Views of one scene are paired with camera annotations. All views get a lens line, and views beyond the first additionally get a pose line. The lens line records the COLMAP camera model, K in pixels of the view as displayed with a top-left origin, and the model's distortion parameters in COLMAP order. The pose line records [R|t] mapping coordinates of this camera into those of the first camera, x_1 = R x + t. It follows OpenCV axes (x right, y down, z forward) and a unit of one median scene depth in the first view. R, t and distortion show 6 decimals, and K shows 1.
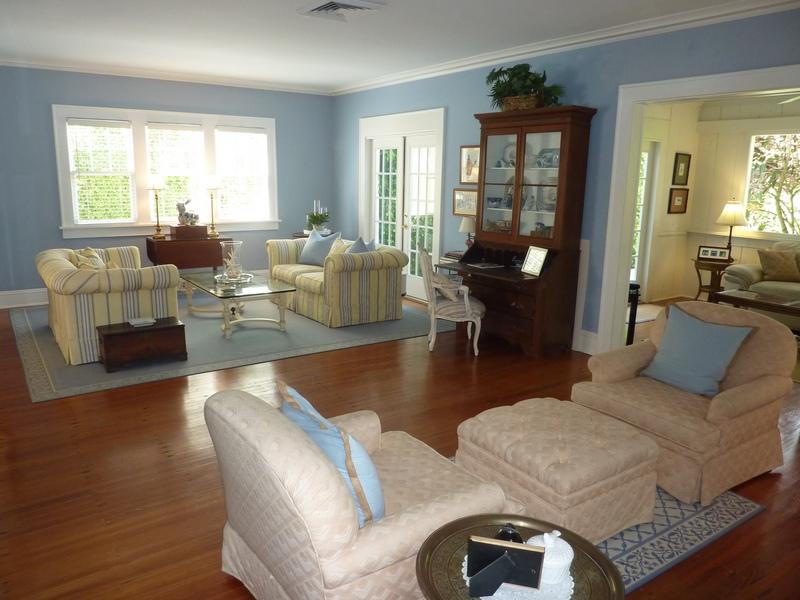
lens RADIAL K [[600.5, 0, 400.9], [0, 600.5, 298.6], [0, 0, 1]] dist [-0.001159, -0.025186]
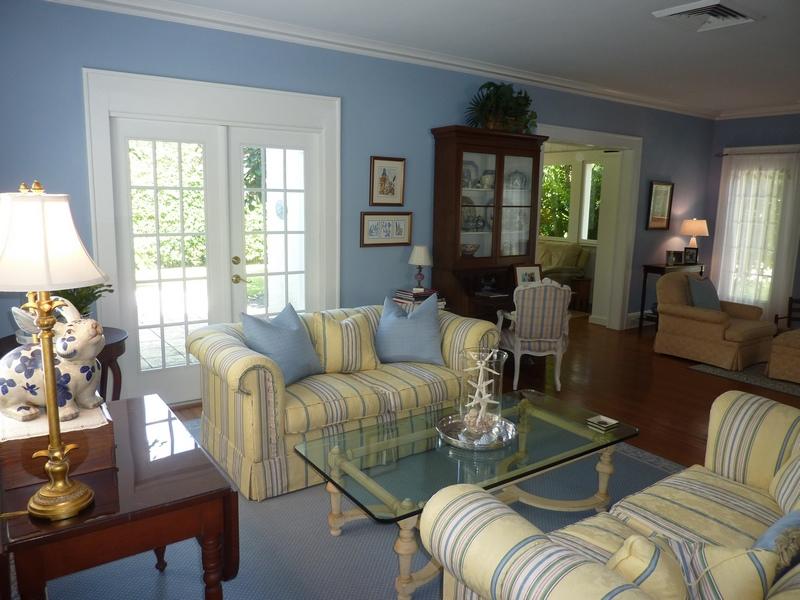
lens RADIAL K [[600.5, 0, 400.9], [0, 600.5, 298.6], [0, 0, 1]] dist [-0.001159, -0.025186]
pose [[-0.004301, -0.189000, 0.981968, -0.761074], [0.177119, 0.966307, 0.186761, -0.241936], [-0.984180, 0.174728, 0.029319, 1.095554]]
